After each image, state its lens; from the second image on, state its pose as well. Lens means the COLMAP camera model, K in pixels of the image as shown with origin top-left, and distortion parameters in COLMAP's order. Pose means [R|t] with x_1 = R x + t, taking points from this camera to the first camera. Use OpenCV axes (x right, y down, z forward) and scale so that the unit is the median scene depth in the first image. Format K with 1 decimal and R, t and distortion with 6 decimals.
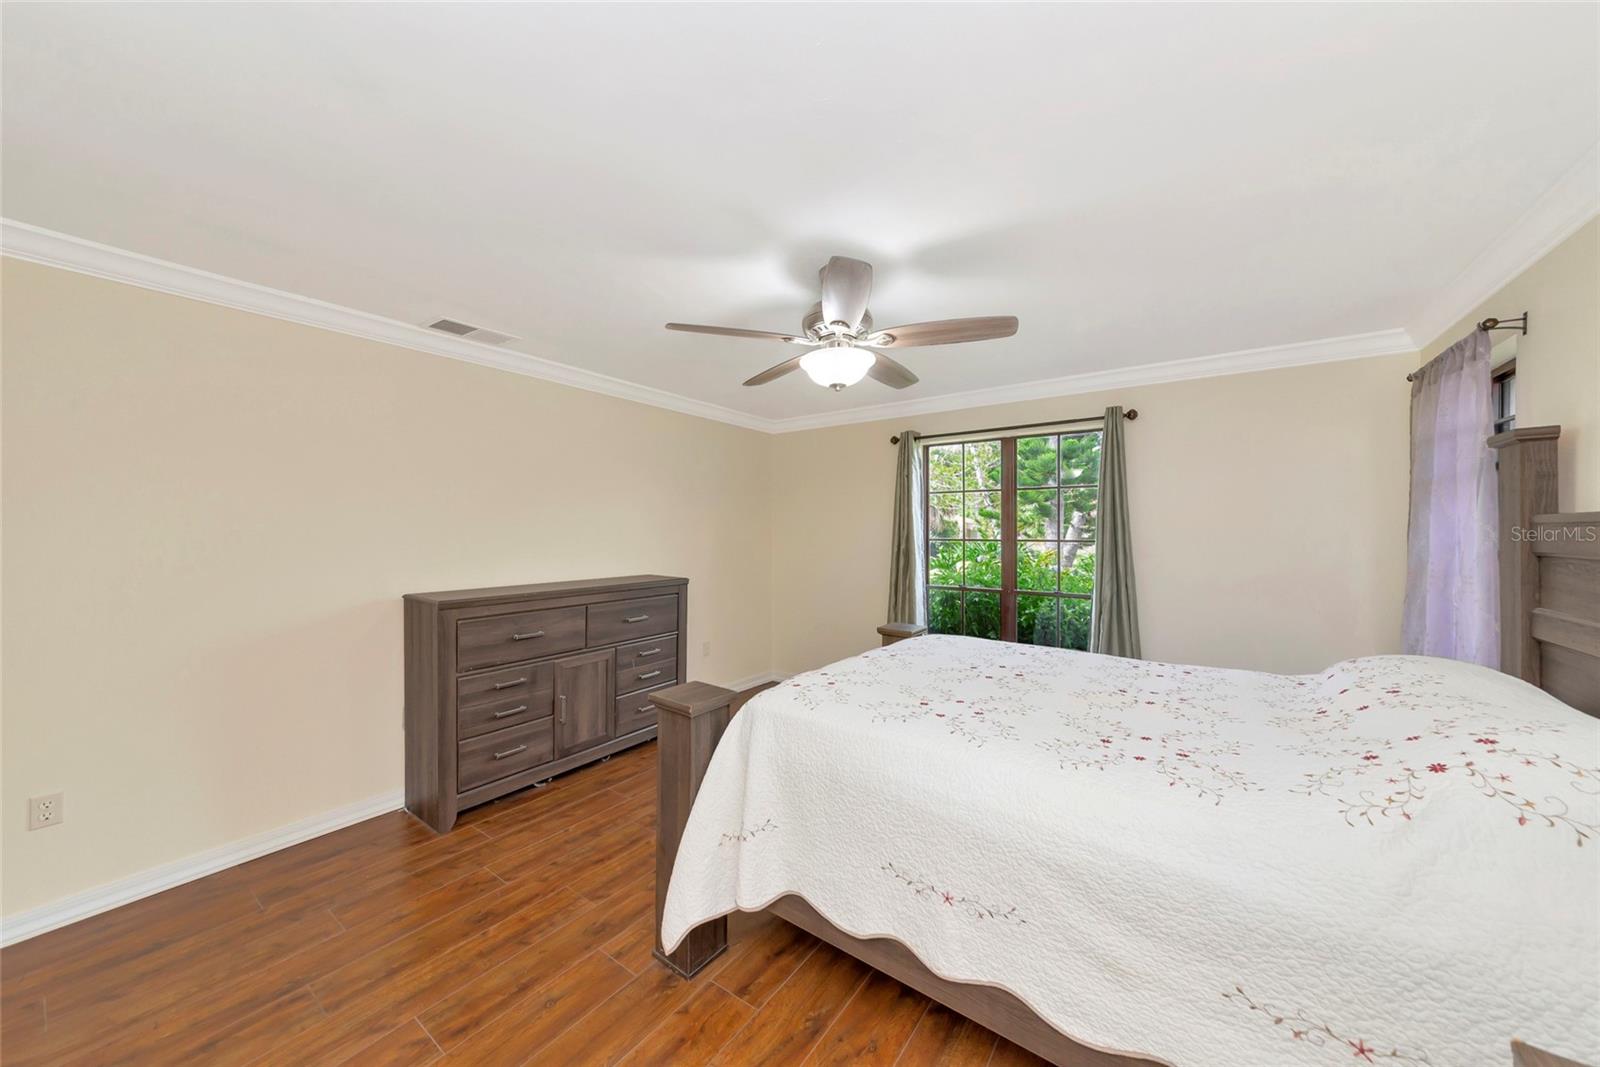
lens RADIAL K [[564.9, 0, 790.3], [0, 564.9, 532.7], [0, 0, 1]] dist [-0.003523, 0.000820]
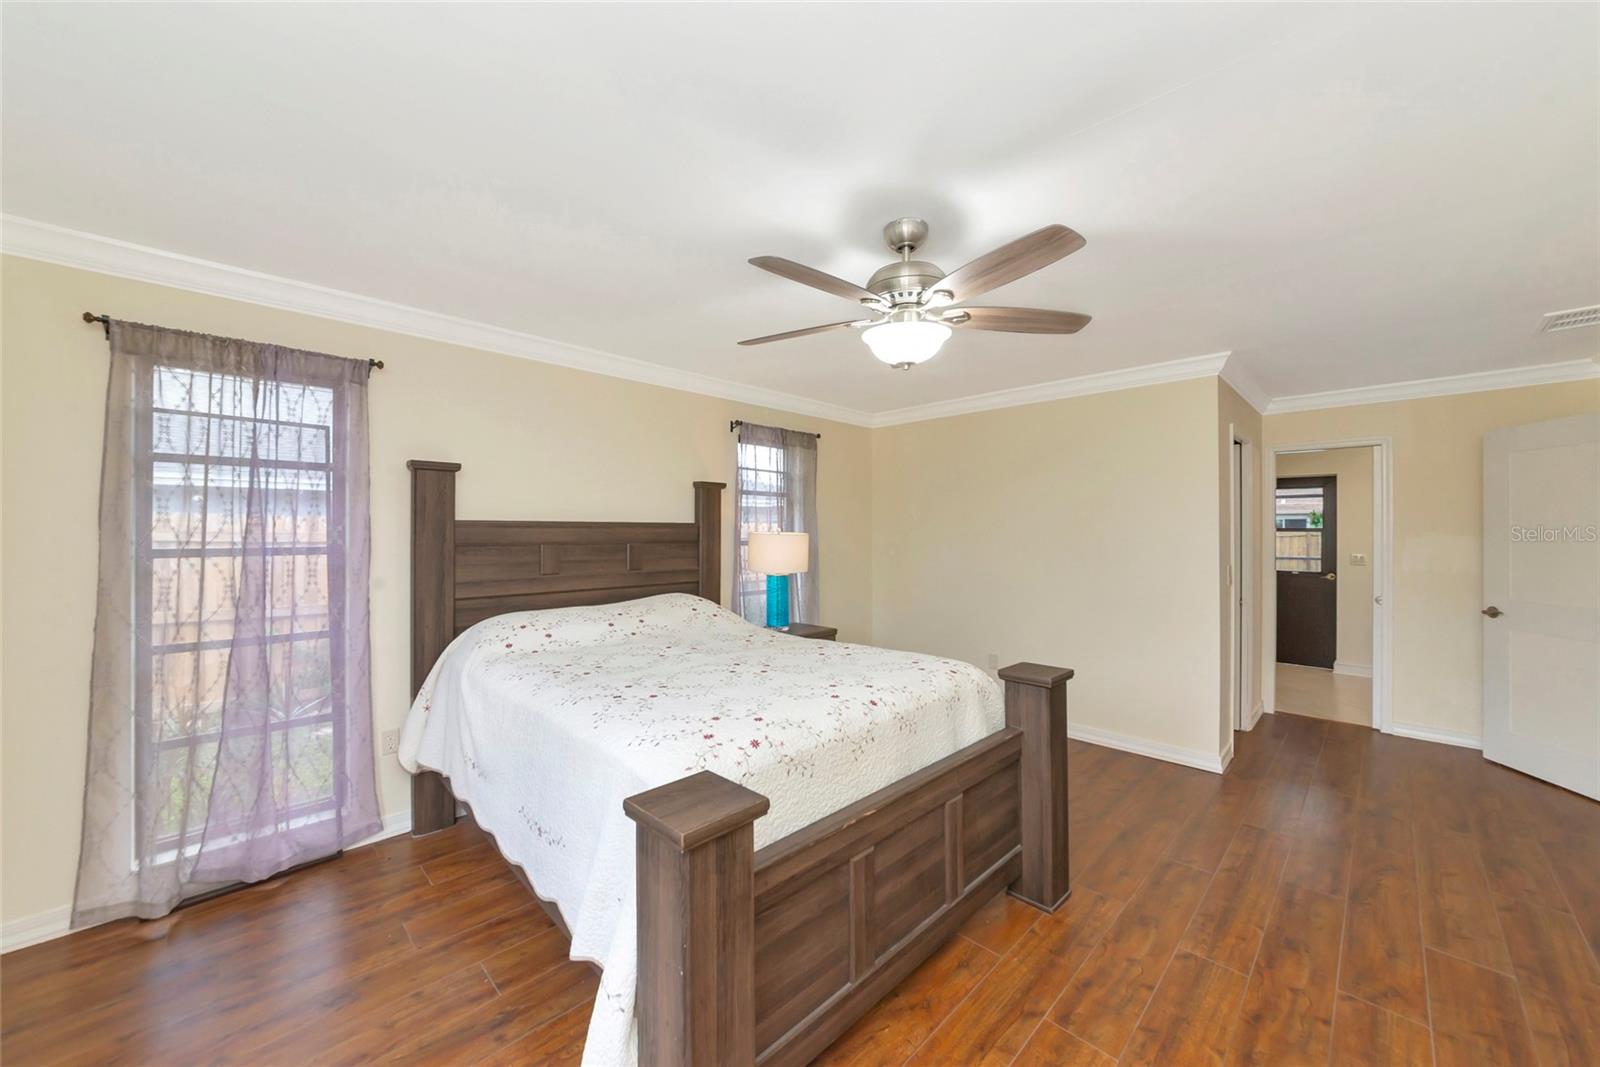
lens RADIAL K [[592.9, 0, 799.5], [0, 592.9, 527.3], [0, 0, 1]] dist [0.001885, -0.000033]
pose [[-0.989487, -0.003112, 0.144588, 0.130604], [-0.003102, 0.999995, 0.000295, -0.011917], [-0.144588, -0.000157, -0.989492, 2.180153]]
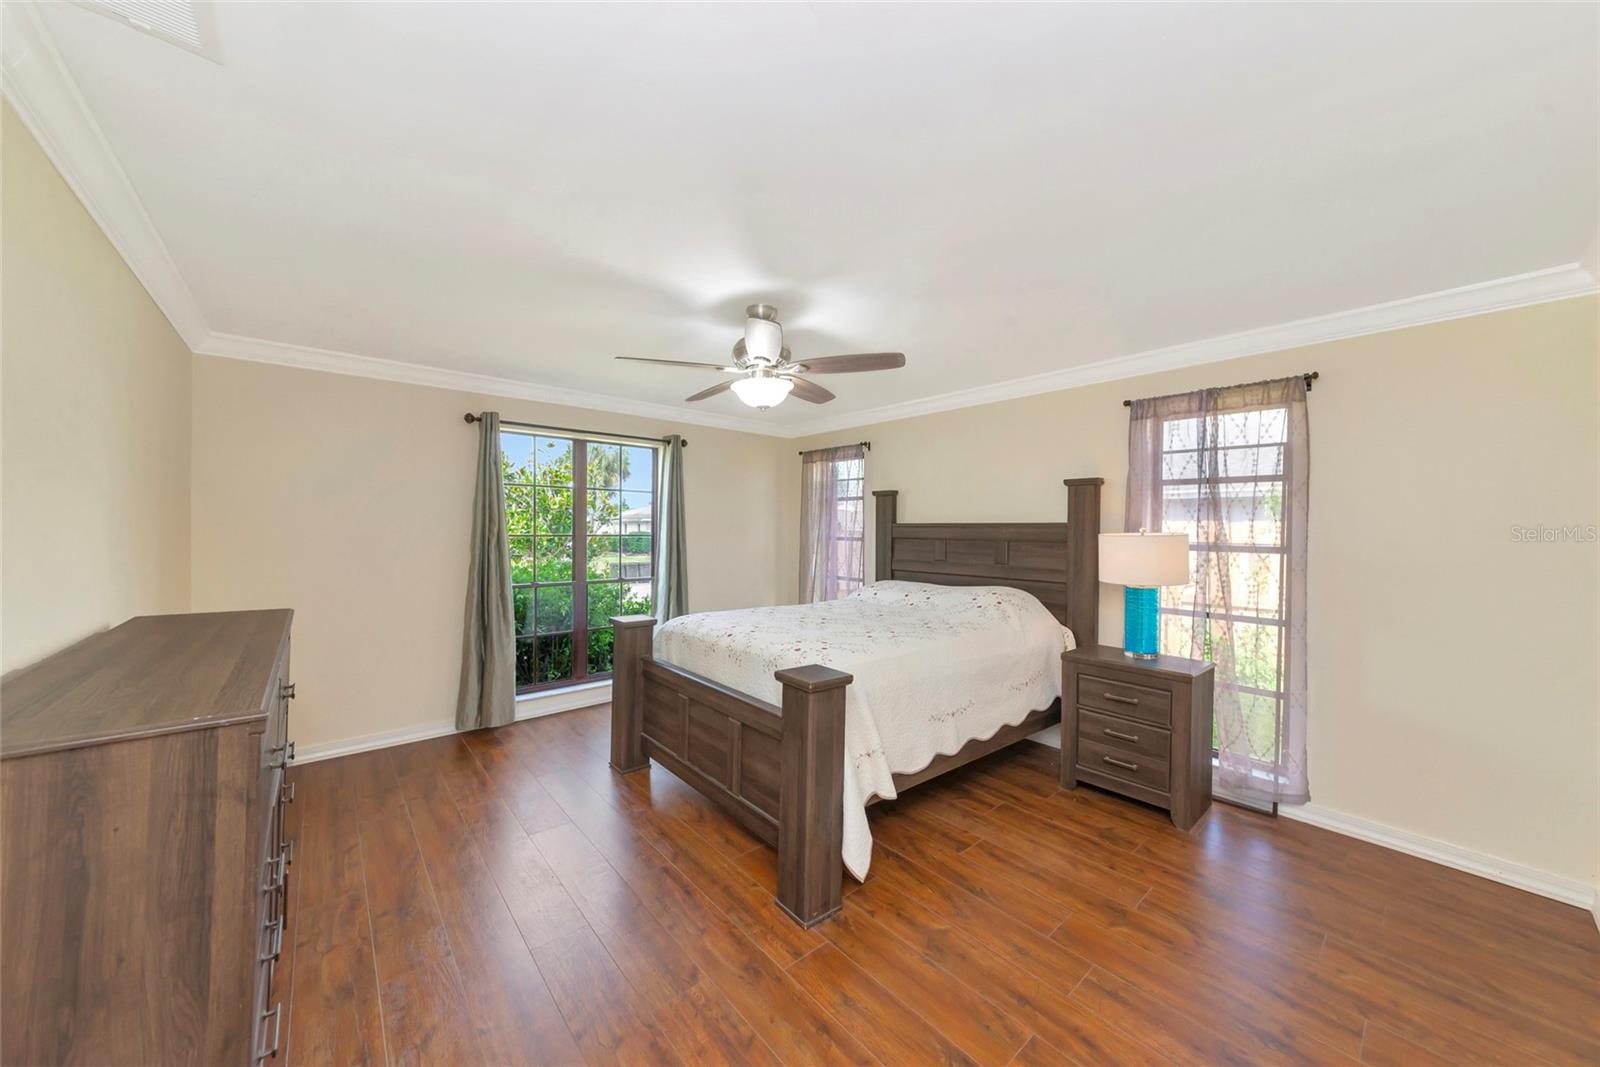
lens RADIAL K [[564.9, 0, 799.4], [0, 564.9, 530.4], [0, 0, 1]] dist [-0.003523, 0.000820]
pose [[0.225017, 0.001656, 0.974353, -1.201299], [-0.004900, 0.999988, -0.000568, 0.006516], [-0.974343, -0.004647, 0.225022, 0.736377]]
